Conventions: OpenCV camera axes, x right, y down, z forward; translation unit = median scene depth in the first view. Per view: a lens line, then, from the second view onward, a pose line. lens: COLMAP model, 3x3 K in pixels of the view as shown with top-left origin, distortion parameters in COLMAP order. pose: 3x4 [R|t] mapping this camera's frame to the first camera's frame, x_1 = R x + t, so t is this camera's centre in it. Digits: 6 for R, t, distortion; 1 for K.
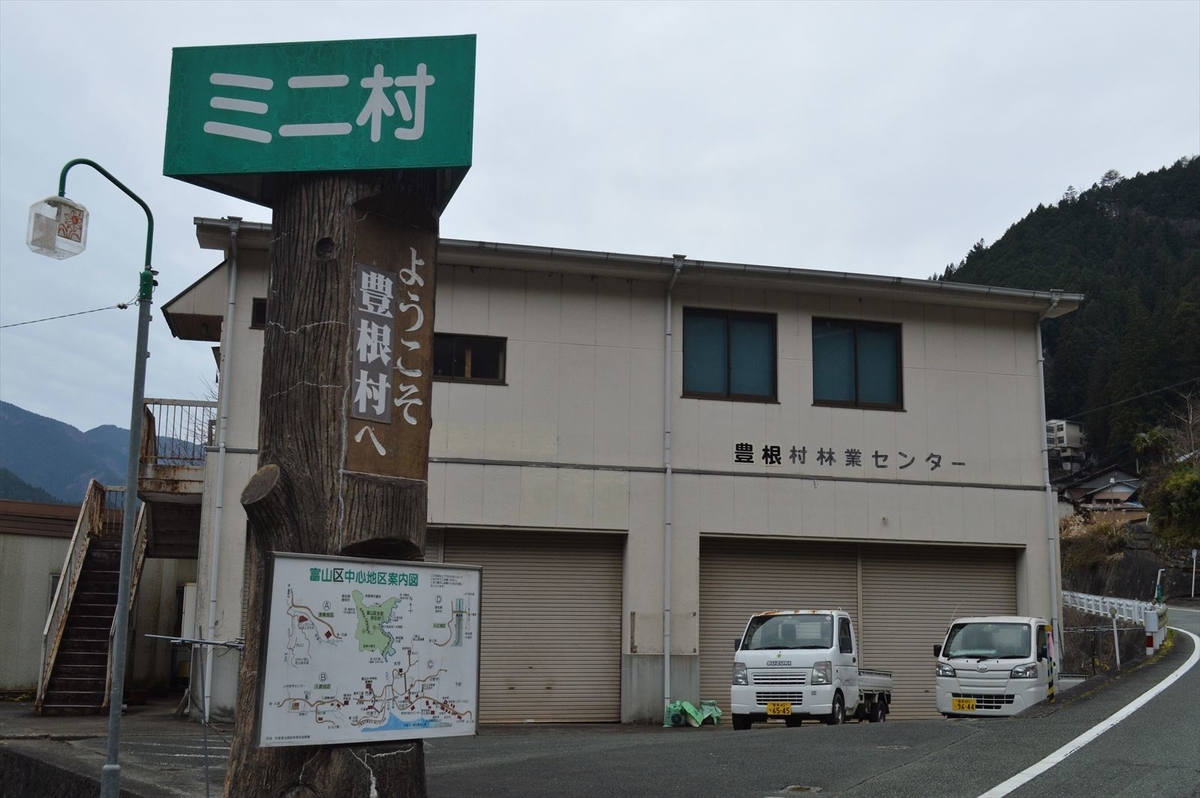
lens RADIAL K [[1239.3, 0, 599.0], [0, 1239.3, 397.8], [0, 0, 1]] dist [0.000664, 0.000000]
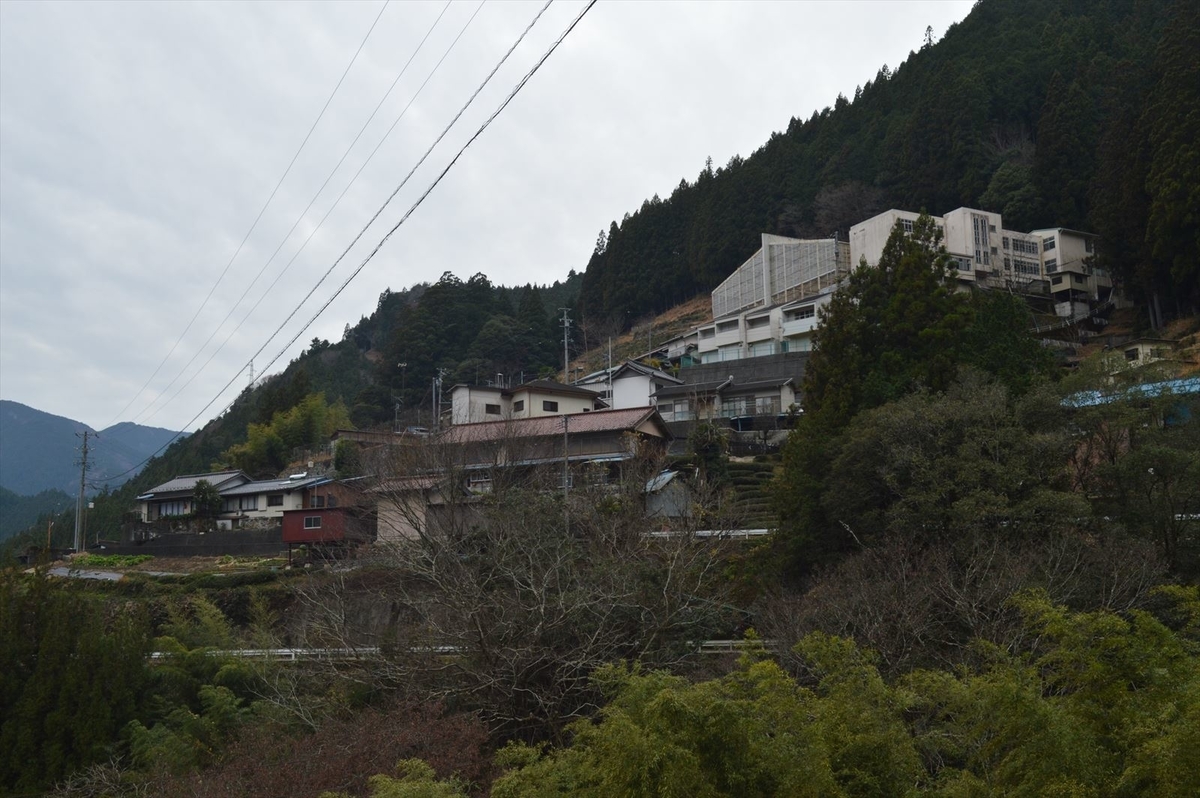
lens RADIAL K [[1239.3, 0, 600.8], [0, 1239.3, 399.0], [0, 0, 1]] dist [0.000664, 0.000000]
pose [[0.998870, -0.047173, -0.005726, 0.181723], [0.047293, 0.998612, 0.023192, 0.069521], [0.004624, -0.023436, 0.999715, 0.470534]]
